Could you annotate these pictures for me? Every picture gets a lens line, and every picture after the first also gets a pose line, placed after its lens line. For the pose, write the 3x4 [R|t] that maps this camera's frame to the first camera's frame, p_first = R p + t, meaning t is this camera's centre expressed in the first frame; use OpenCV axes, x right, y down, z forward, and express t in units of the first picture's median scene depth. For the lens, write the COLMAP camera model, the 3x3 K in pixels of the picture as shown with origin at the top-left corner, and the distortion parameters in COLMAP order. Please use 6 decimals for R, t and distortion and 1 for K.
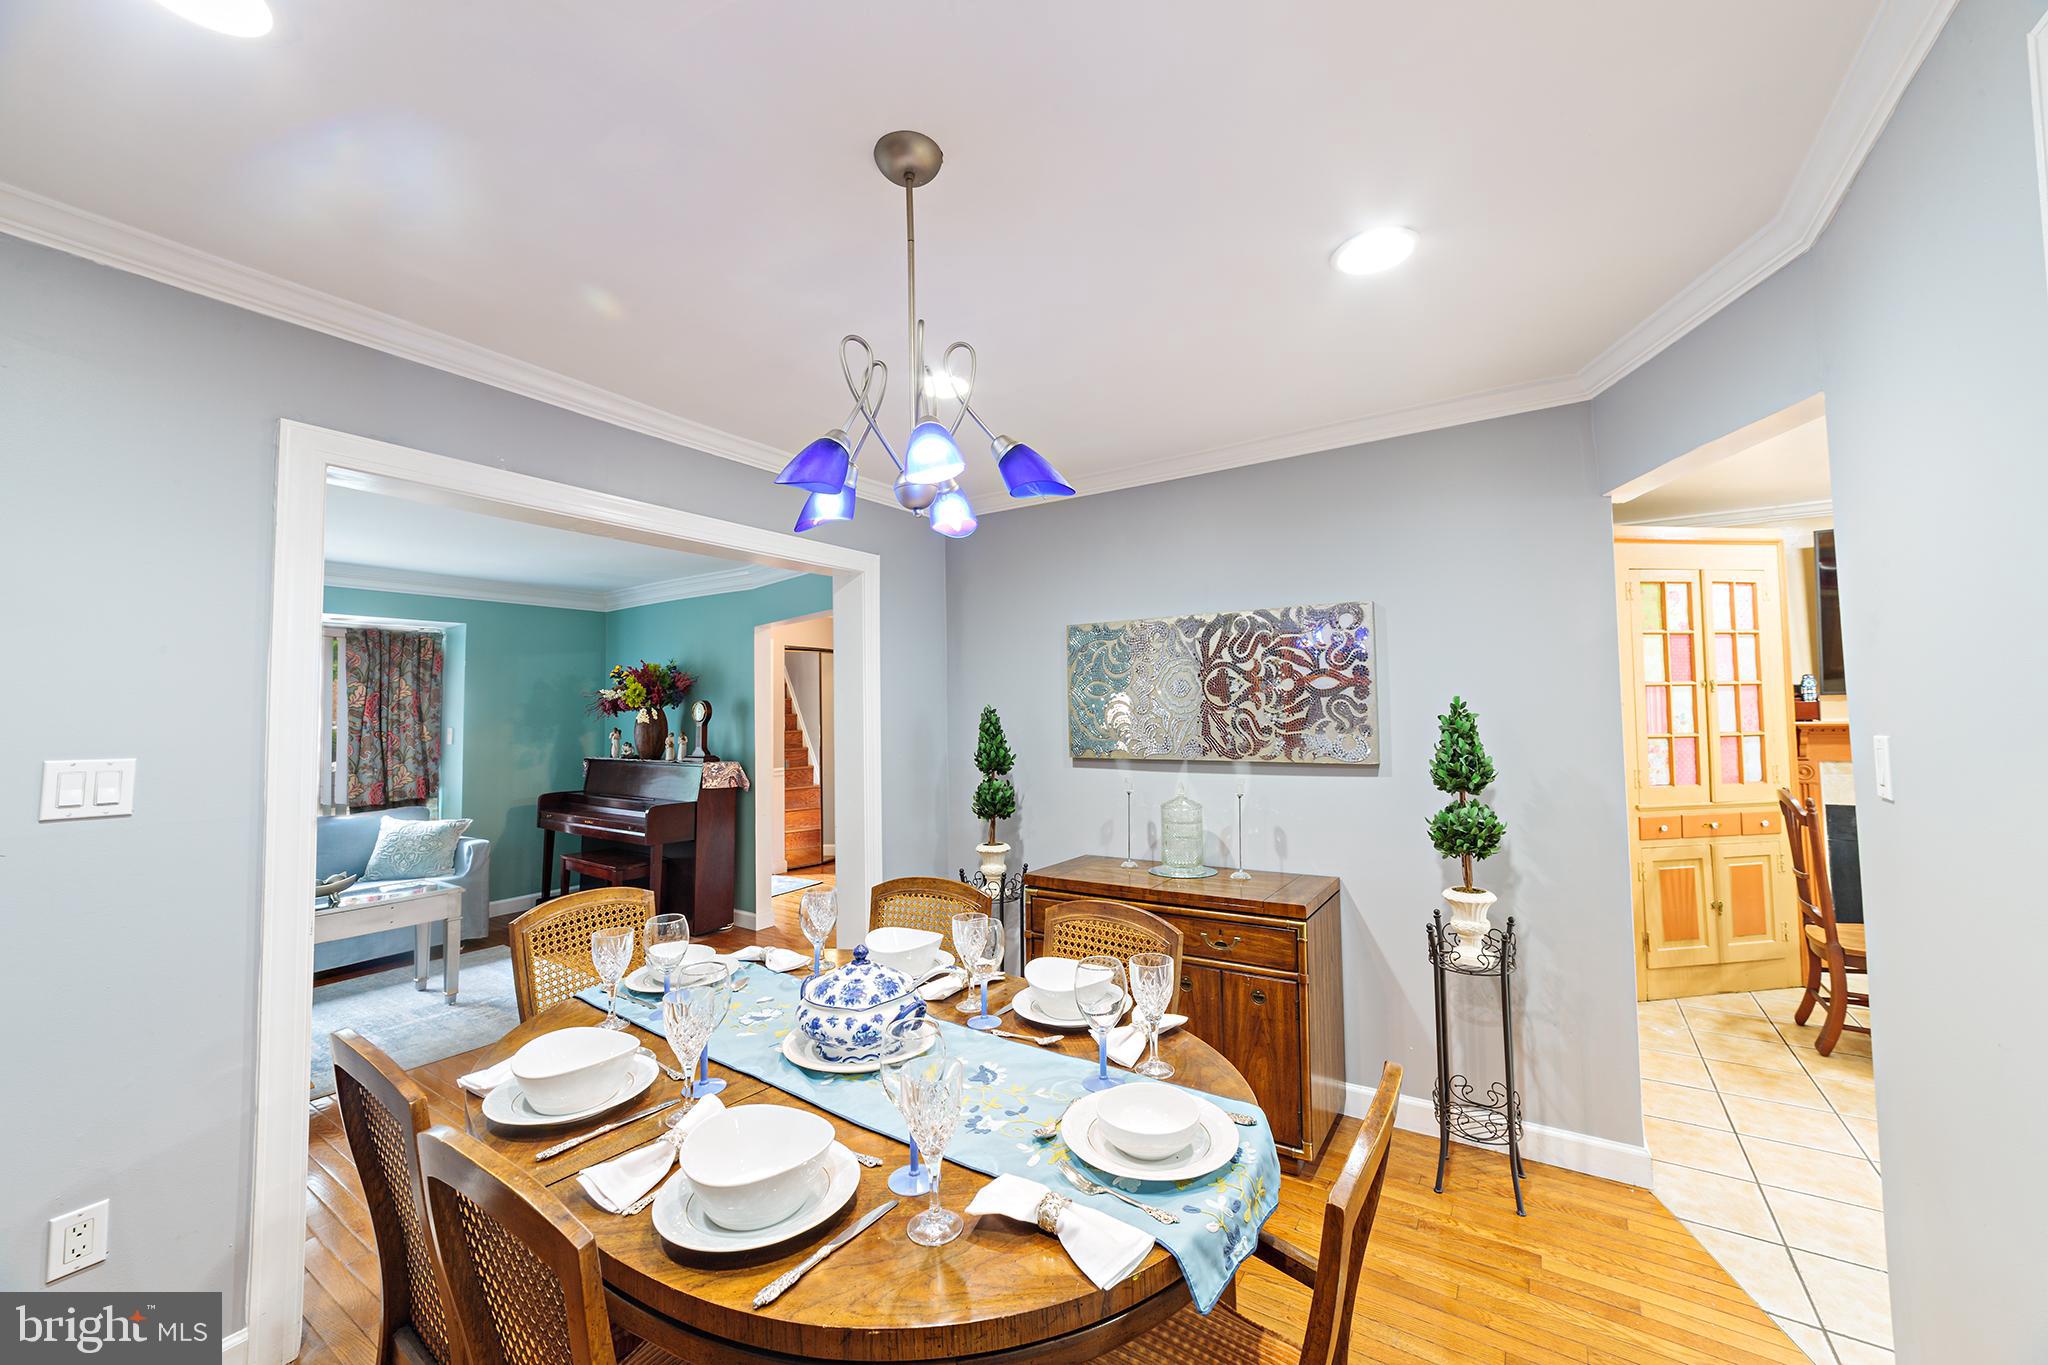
lens RADIAL K [[784.2, 0, 1035.4], [0, 784.2, 669.2], [0, 0, 1]] dist [-0.029869, 0.013005]
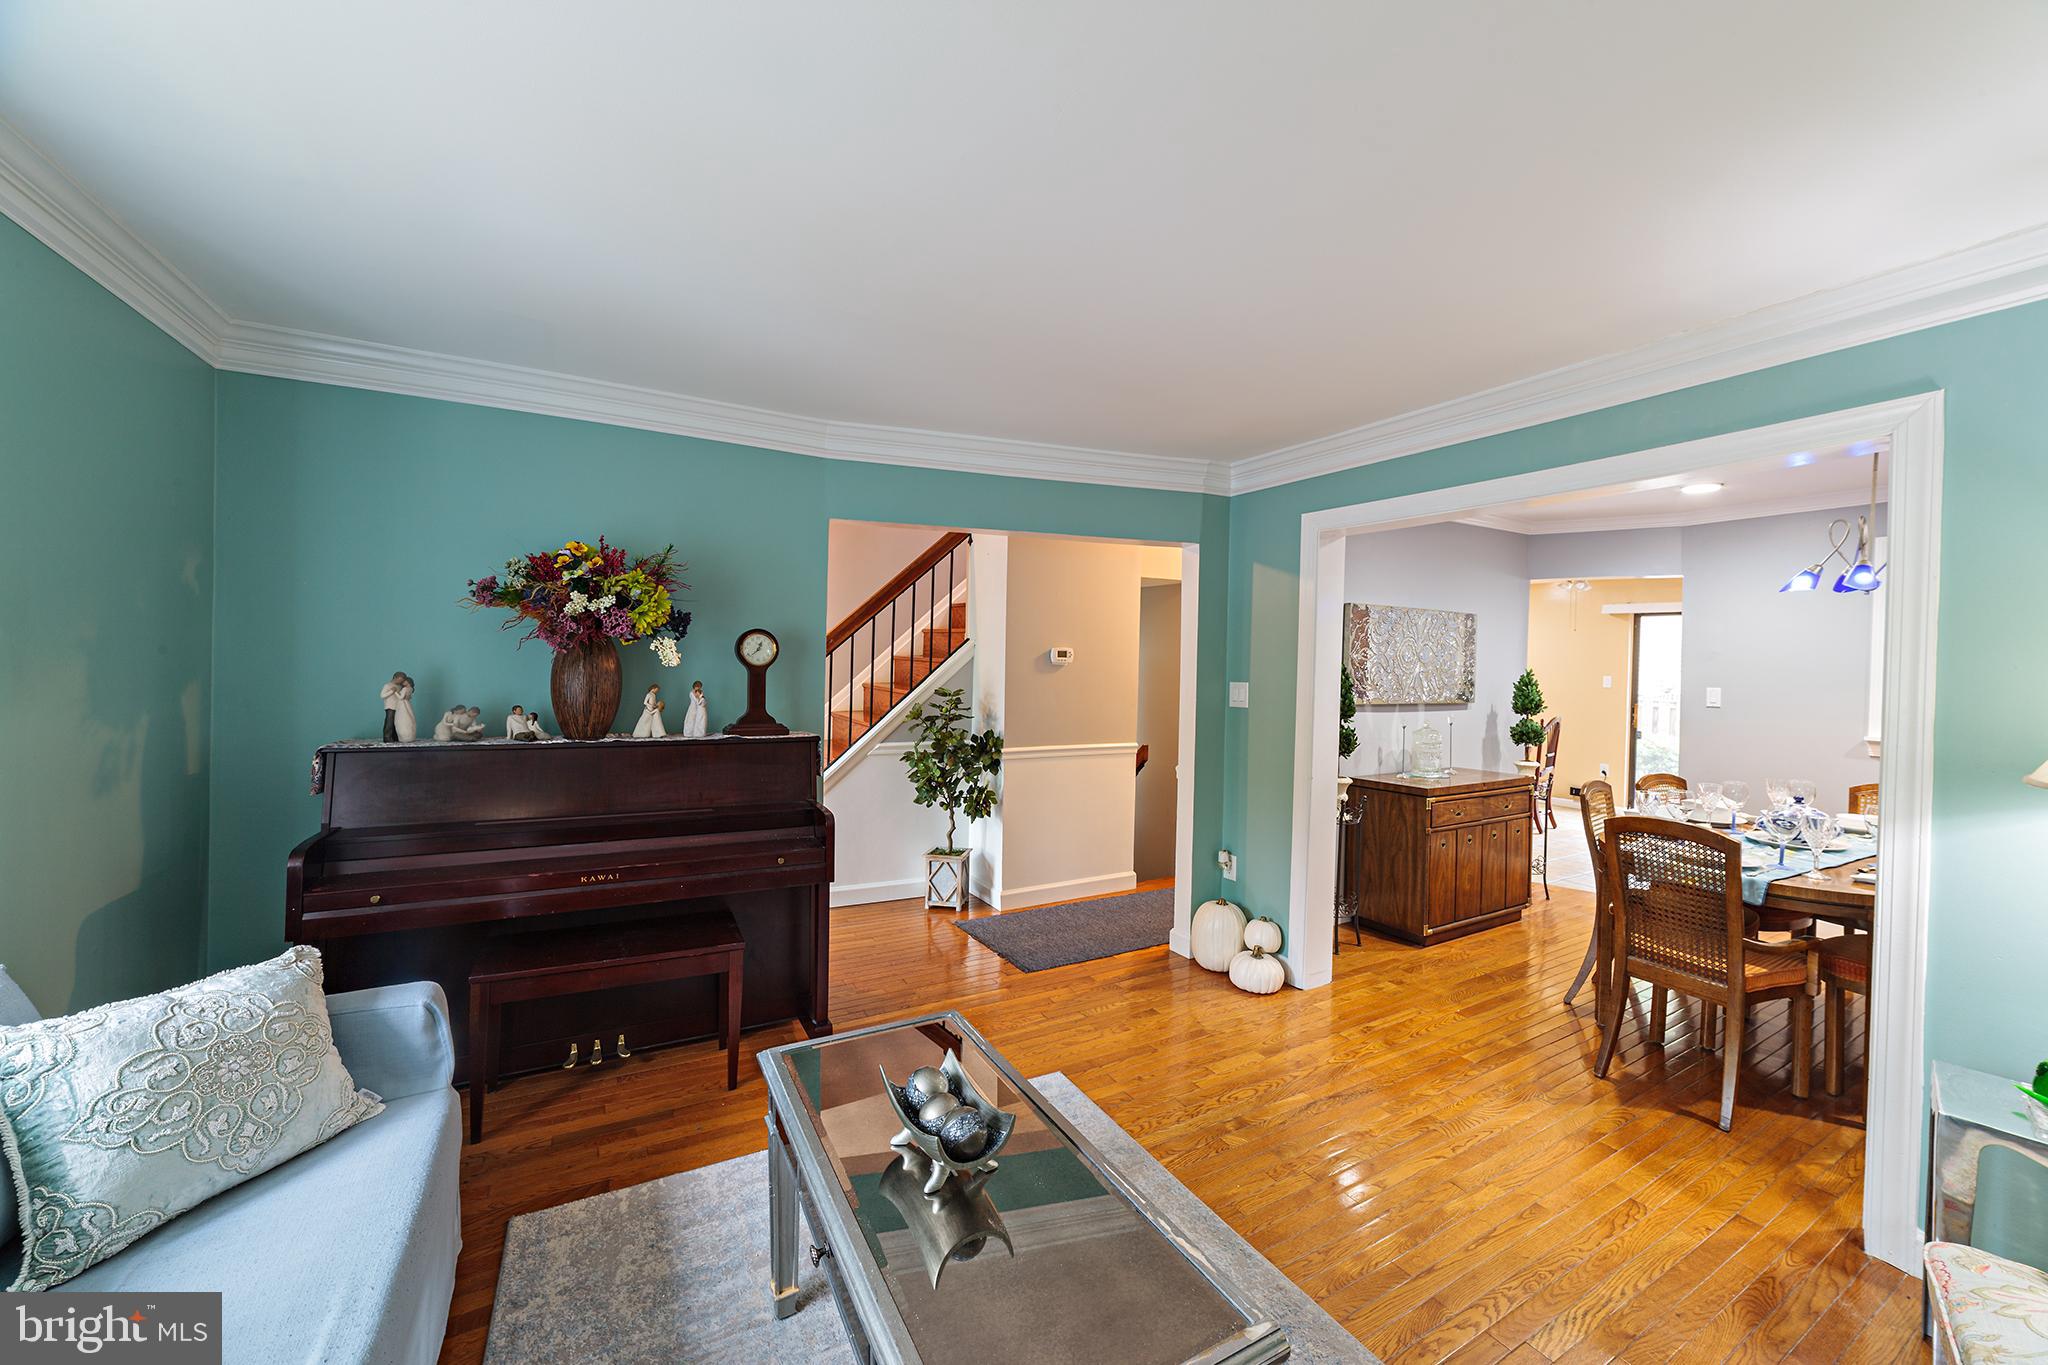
lens RADIAL K [[783.5, 0, 1031.9], [0, 783.5, 668.5], [0, 0, 1]] dist [-0.029450, 0.009129]
pose [[0.454223, 0.024555, 0.890550, -0.853911], [-0.075279, 0.997103, 0.010903, 0.047284], [-0.887702, -0.071992, 0.454755, 0.562070]]
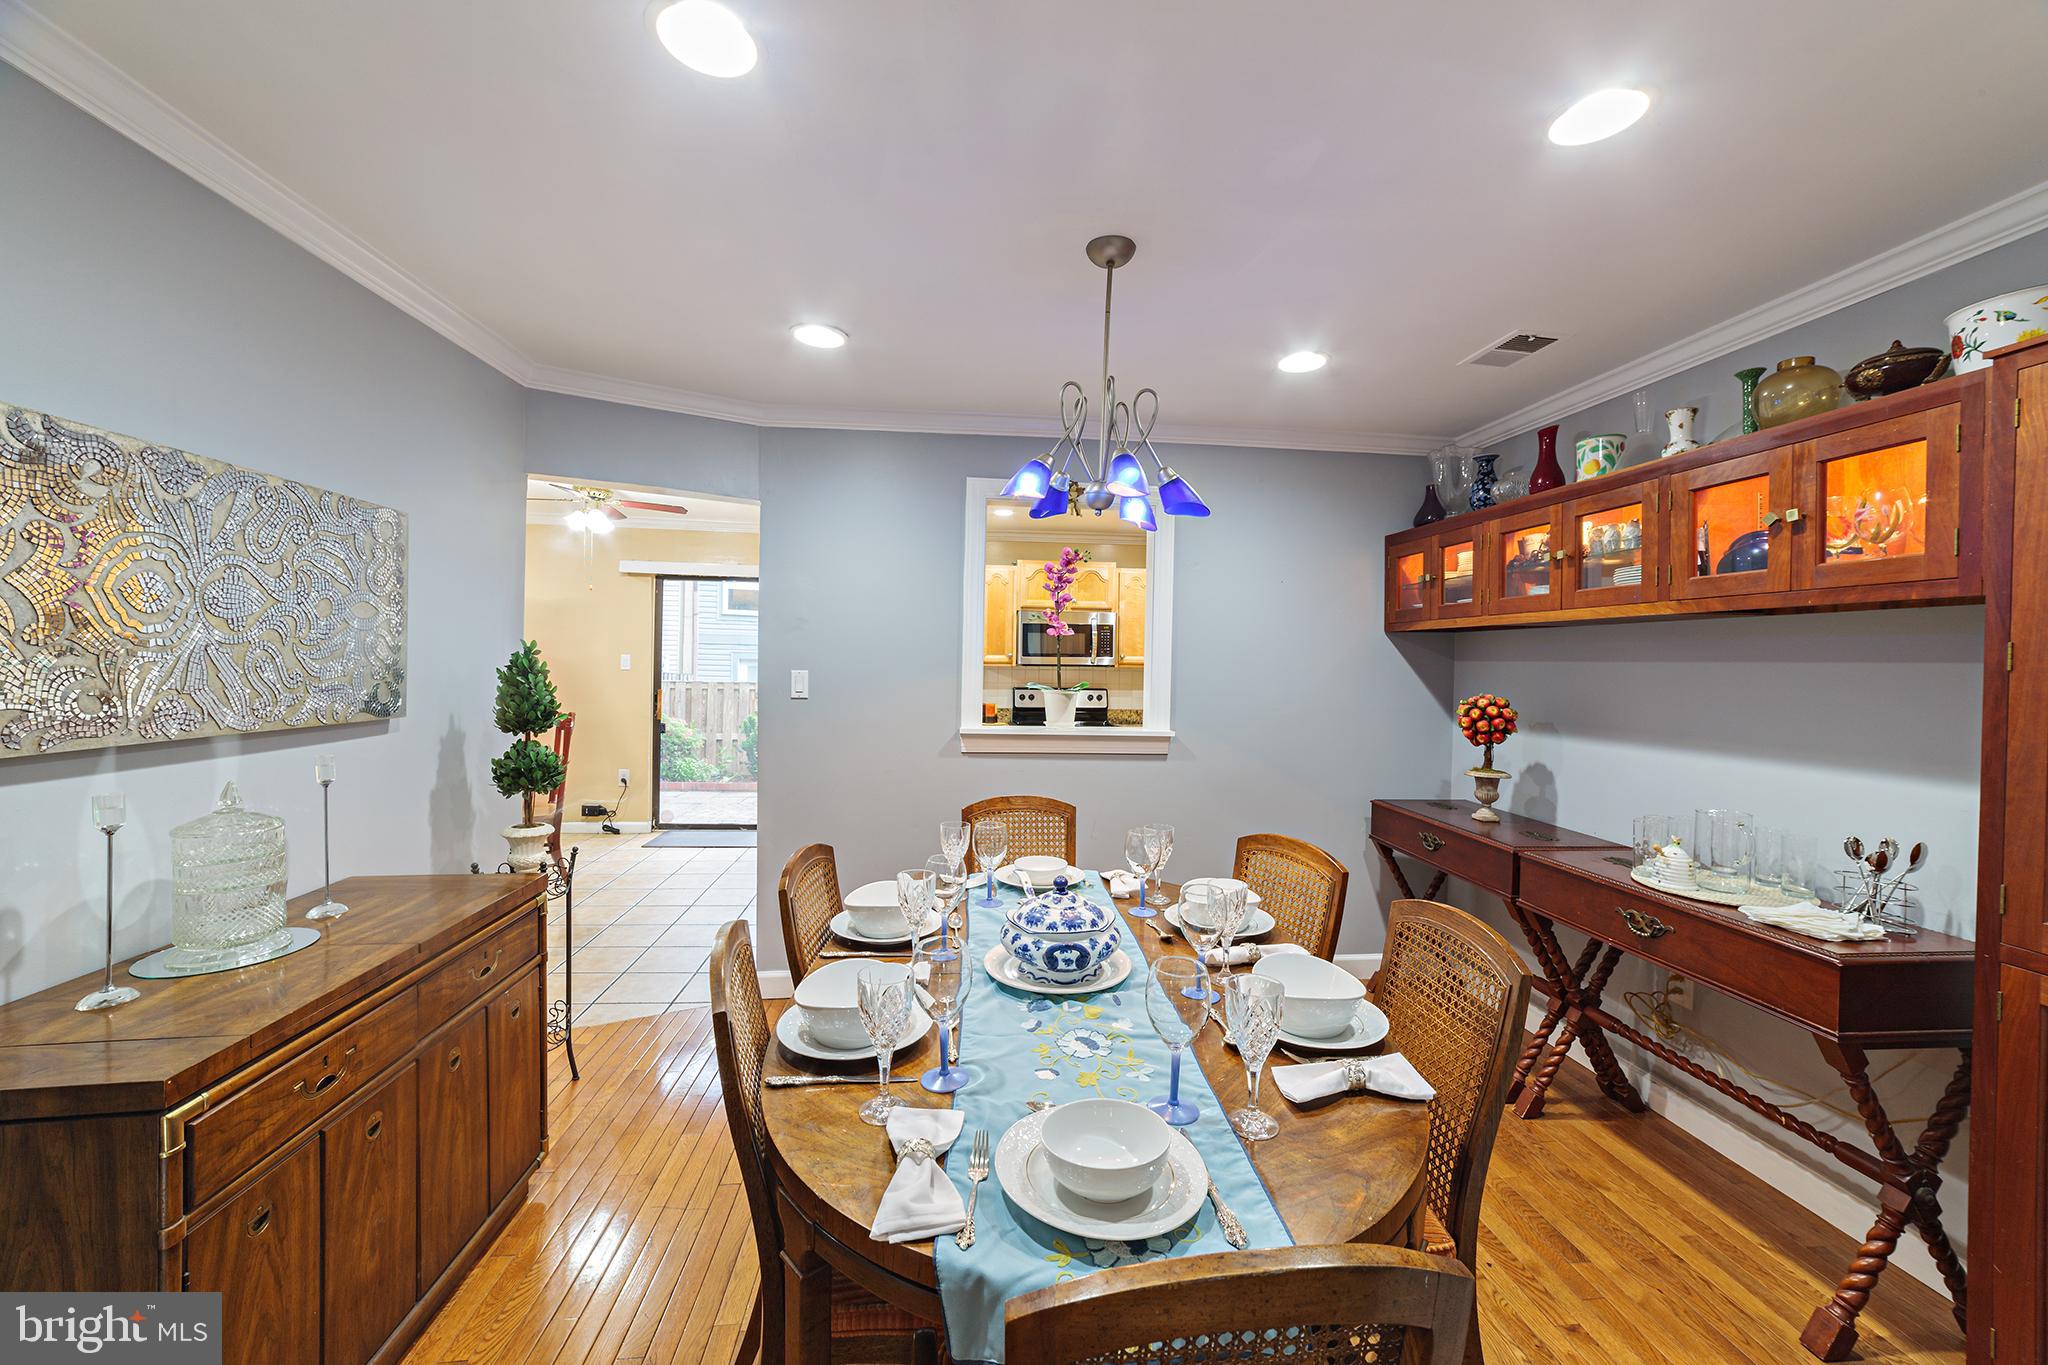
lens RADIAL K [[783.5, 0, 1031.9], [0, 783.5, 668.5], [0, 0, 1]] dist [-0.029450, 0.009129]
pose [[-0.631225, 0.003409, 0.775593, -0.301161], [-0.043136, 0.998288, -0.039494, 0.035241], [-0.774400, -0.058386, -0.629997, 0.513466]]
